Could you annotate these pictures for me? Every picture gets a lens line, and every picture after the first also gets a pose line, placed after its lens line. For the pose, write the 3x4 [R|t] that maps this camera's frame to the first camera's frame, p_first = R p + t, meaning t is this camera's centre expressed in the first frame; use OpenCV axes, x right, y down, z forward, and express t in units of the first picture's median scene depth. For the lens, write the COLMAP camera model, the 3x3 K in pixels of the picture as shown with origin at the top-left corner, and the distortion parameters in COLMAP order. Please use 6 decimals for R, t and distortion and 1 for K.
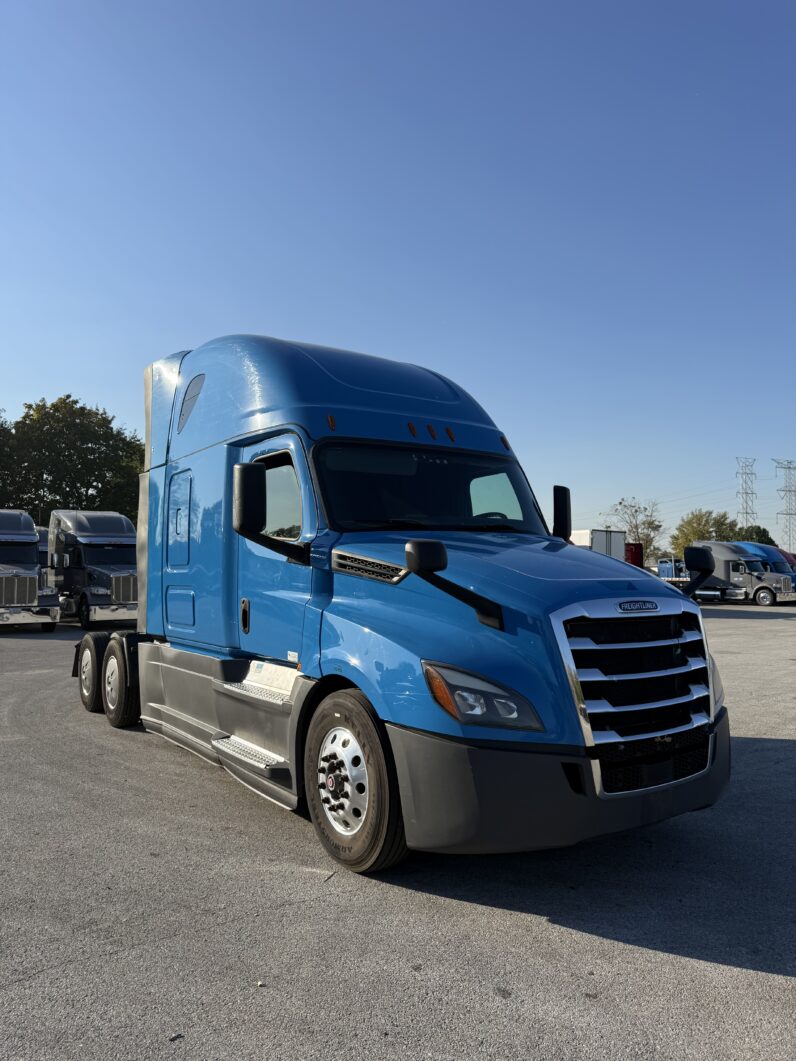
lens RADIAL K [[761.4, 0, 398.0], [0, 761.4, 530.5], [0, 0, 1]] dist [-0.013692, -0.005412]
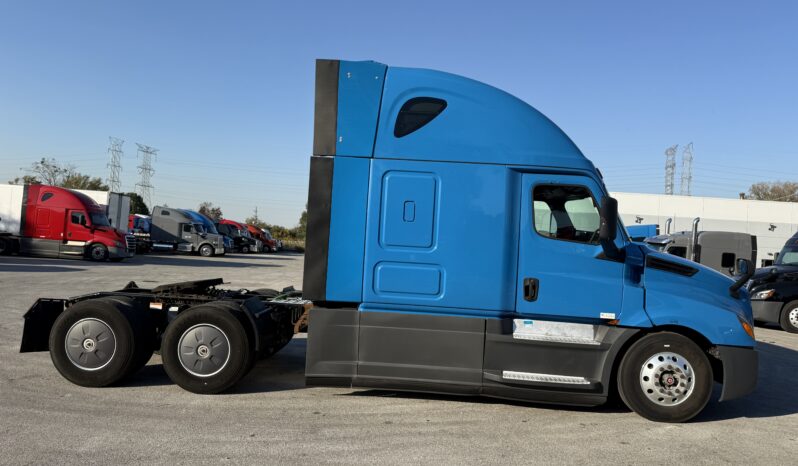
lens RADIAL K [[567.4, 0, 399.0], [0, 567.4, 233.0], [0, 0, 1]] dist [0.062410, -0.000227]
pose [[0.566674, 0.051487, 0.822332, -0.205012], [-0.107838, 0.994095, 0.012071, 0.002642], [-0.816855, -0.095518, 0.568880, 0.092914]]
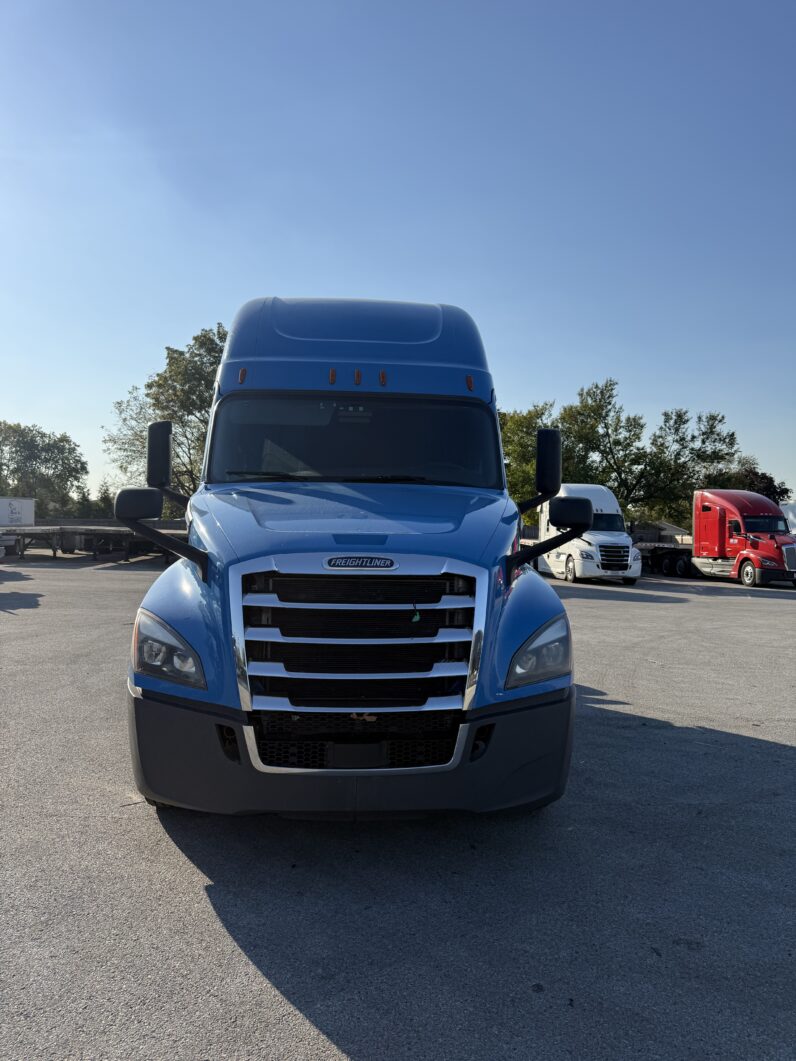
lens RADIAL K [[750.8, 0, 398.0], [0, 750.8, 530.5], [0, 0, 1]] dist [0.153402, -0.322850]
pose [[0.862345, 0.014534, -0.506113, 0.090514], [0.012791, 0.998644, 0.050473, 0.002251], [0.506160, -0.049999, 0.860989, 0.032296]]
